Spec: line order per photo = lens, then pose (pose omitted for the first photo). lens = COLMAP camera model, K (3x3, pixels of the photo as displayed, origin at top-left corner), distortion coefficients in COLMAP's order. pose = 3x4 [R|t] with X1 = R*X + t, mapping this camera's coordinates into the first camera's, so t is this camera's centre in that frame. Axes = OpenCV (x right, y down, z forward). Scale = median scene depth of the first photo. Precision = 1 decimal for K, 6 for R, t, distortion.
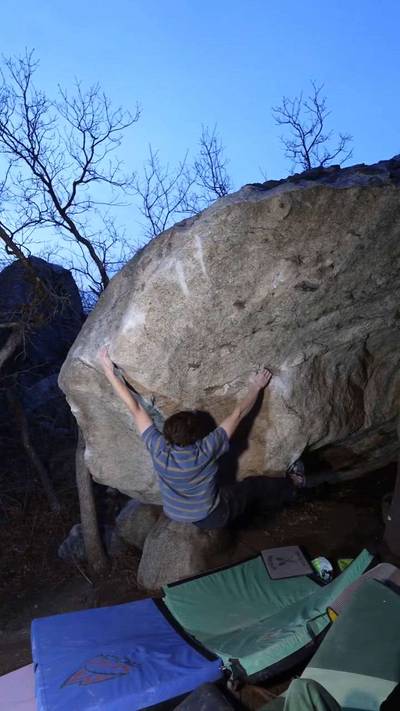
lens RADIAL K [[443.7, 0, 202.7], [0, 443.7, 350.8], [0, 0, 1]] dist [0.014705, 0.004226]
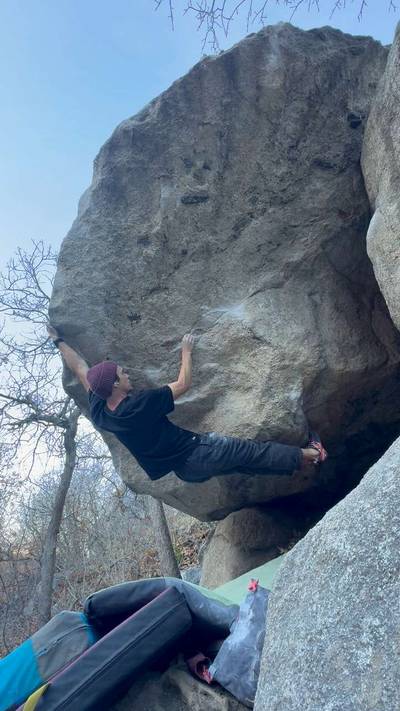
lens RADIAL K [[324.0, 0, 200.6], [0, 324.0, 355.6], [0, 0, 1]] dist [-0.001318, 0.000818]
pose [[0.884292, -0.346237, -0.313286, 0.182315], [0.212166, 0.895623, -0.390954, 0.249134], [0.415949, 0.279249, 0.865451, 0.232582]]
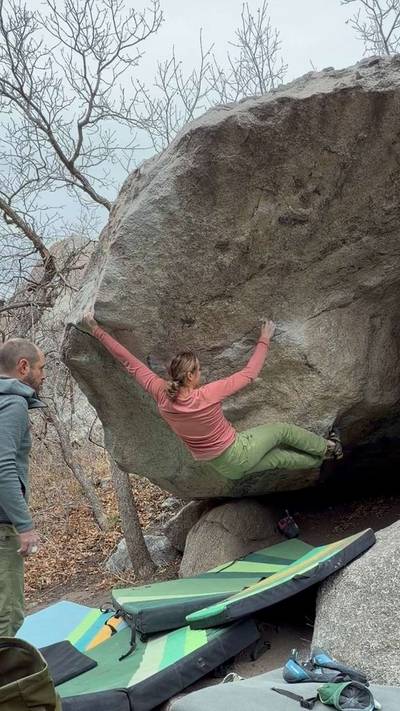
lens RADIAL K [[632.8, 0, 264.6], [0, 632.8, 473.4], [0, 0, 1]] dist [0.008358, -0.006127]
pose [[0.990897, -0.047302, -0.126039, 0.161234], [0.067432, 0.984717, 0.160580, 0.080388], [0.116517, -0.167618, 0.978942, -0.187417]]
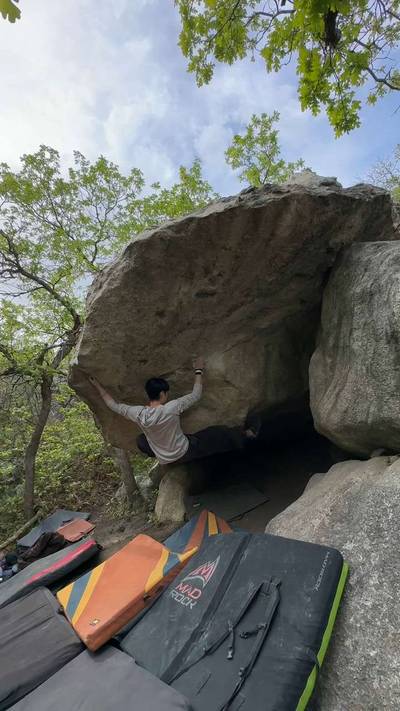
lens RADIAL K [[324.0, 0, 200.4], [0, 324.0, 356.2], [0, 0, 1]] dist [-0.001318, 0.000818]
pose [[0.976782, -0.126593, -0.172836, 0.186389], [0.131423, 0.991185, 0.016745, 0.013795], [0.169192, -0.039071, 0.984808, 0.010530]]
